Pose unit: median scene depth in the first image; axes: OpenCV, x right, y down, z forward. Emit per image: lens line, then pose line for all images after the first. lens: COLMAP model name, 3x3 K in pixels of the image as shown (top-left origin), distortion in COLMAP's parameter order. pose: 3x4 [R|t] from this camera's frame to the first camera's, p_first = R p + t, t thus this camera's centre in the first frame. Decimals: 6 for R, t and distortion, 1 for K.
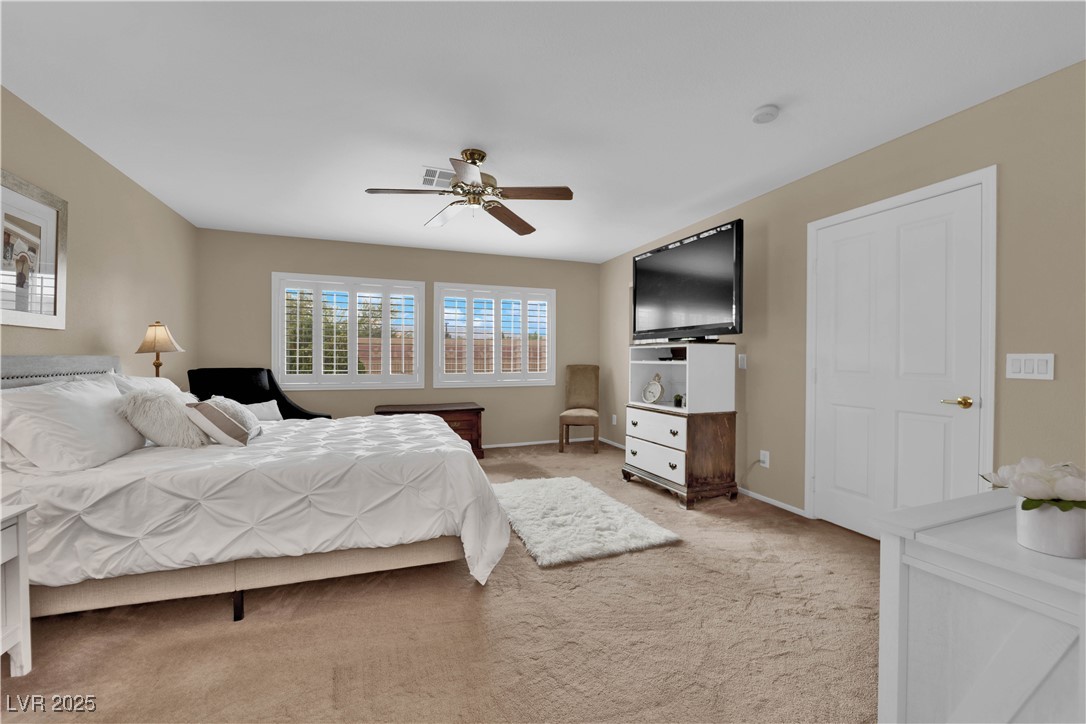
lens RADIAL K [[442.5, 0, 548.9], [0, 442.5, 360.4], [0, 0, 1]] dist [-0.011689, -0.002199]
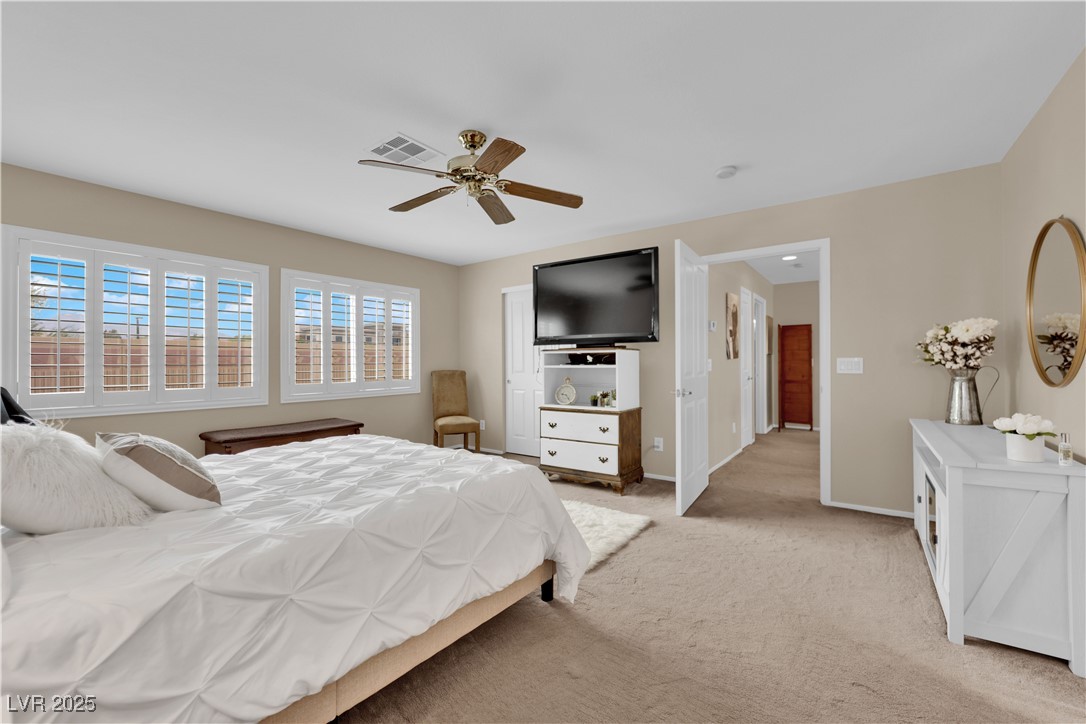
lens RADIAL K [[442.5, 0, 539.8], [0, 442.5, 360.8], [0, 0, 1]] dist [-0.011689, -0.002199]
pose [[0.839501, -0.005509, 0.543330, -0.463980], [0.010580, 0.999925, -0.006209, -0.004385], [-0.543255, 0.010961, 0.839496, 0.152828]]
